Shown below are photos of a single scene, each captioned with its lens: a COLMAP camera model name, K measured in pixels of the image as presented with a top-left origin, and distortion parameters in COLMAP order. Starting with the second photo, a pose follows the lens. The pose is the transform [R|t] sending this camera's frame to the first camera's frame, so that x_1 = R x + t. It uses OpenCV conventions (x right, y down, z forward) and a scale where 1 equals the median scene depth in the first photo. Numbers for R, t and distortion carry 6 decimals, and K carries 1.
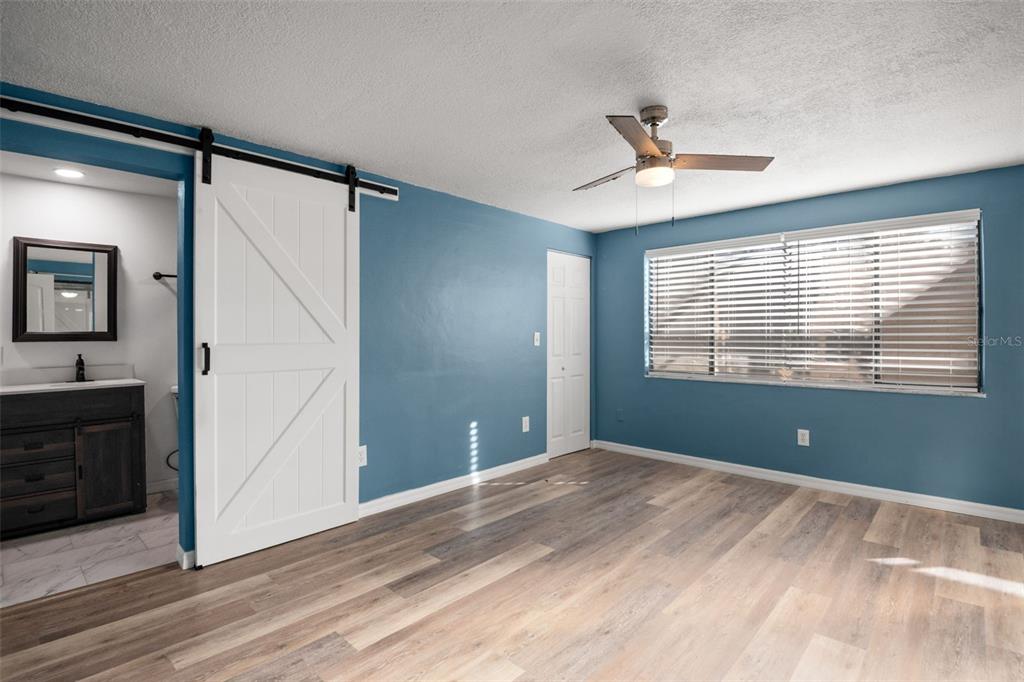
lens RADIAL K [[497.1, 0, 507.8], [0, 497.1, 334.9], [0, 0, 1]] dist [-0.004328, -0.001236]
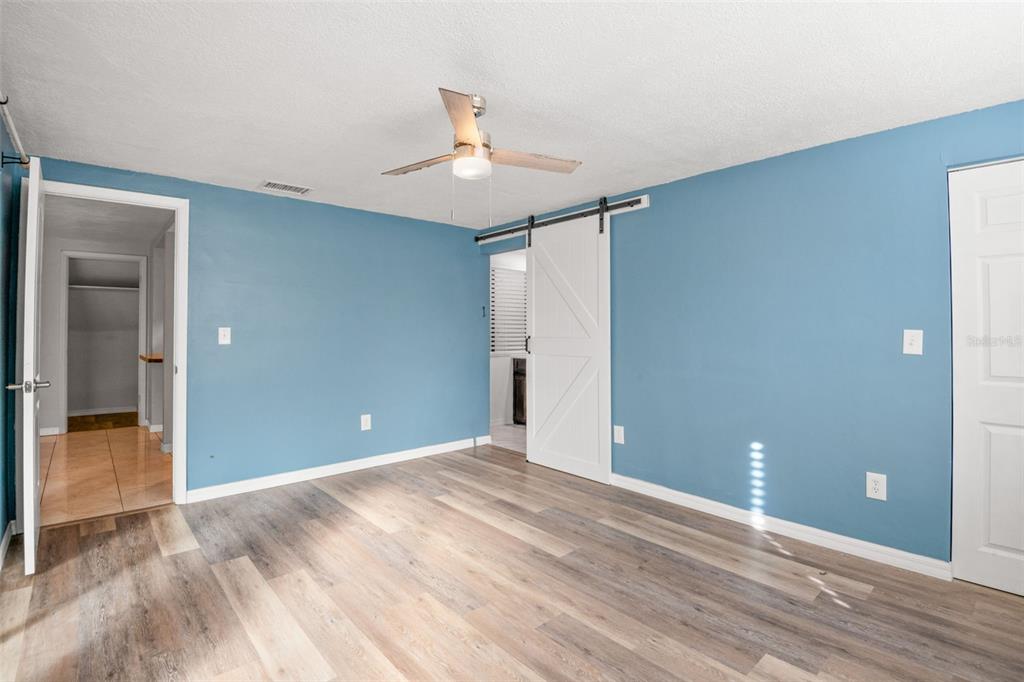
lens RADIAL K [[480.3, 0, 507.8], [0, 480.3, 338.4], [0, 0, 1]] dist [-0.003442, -0.018567]
pose [[-0.094011, 0.010353, -0.995517, 0.871459], [-0.008536, 0.999901, 0.011205, 0.002524], [0.995535, 0.009551, -0.093913, 0.844320]]
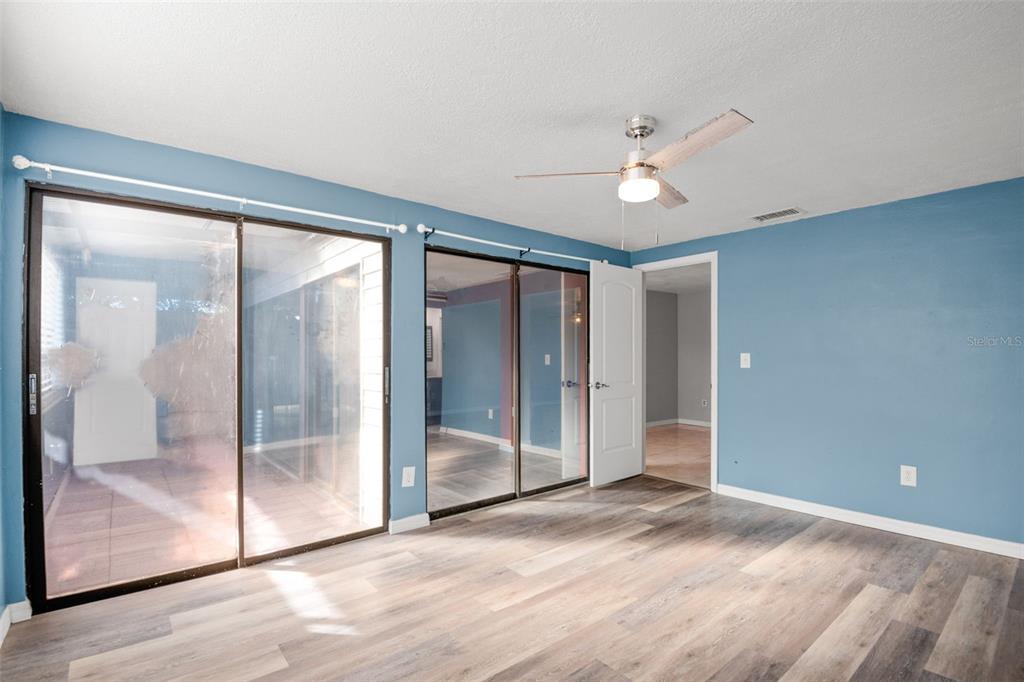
lens RADIAL K [[489.3, 0, 513.3], [0, 489.3, 325.7], [0, 0, 1]] dist [-0.001570, -0.016659]
pose [[-0.993507, -0.001350, 0.113762, 0.312372], [-0.006713, 0.998883, -0.046777, -0.008753], [-0.113572, -0.047237, -0.992406, 1.451194]]
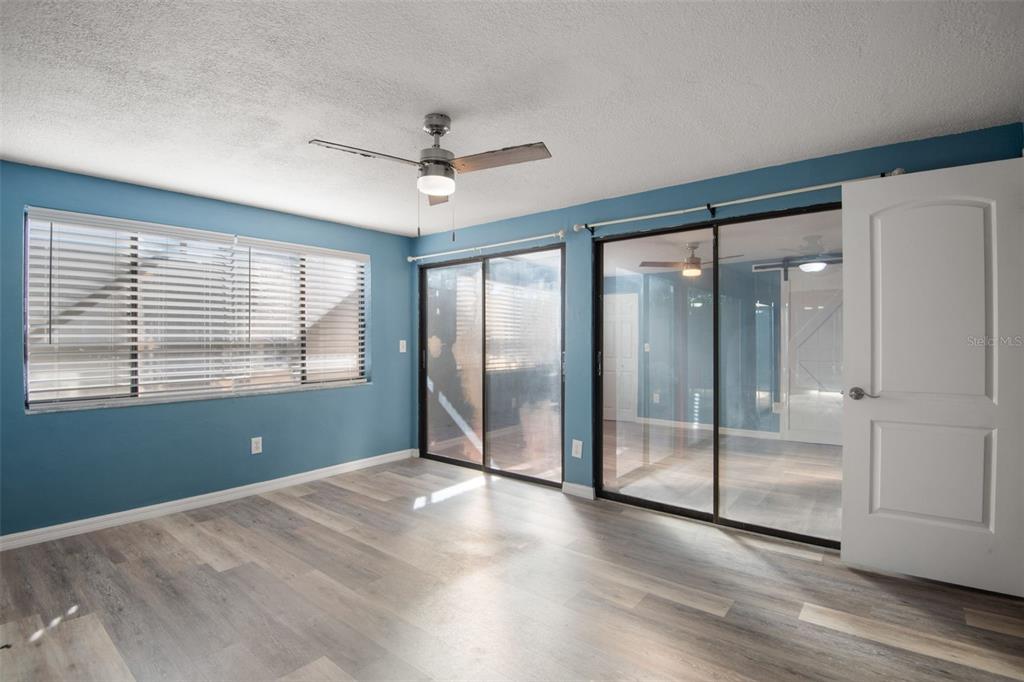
lens RADIAL K [[483.9, 0, 518.5], [0, 483.9, 342.2], [0, 0, 1]] dist [-0.045423, -0.000833]
pose [[-0.078813, -0.004180, 0.996881, -0.490373], [0.006661, 0.999967, 0.004720, -0.002968], [-0.996867, 0.007012, -0.078783, 0.667749]]
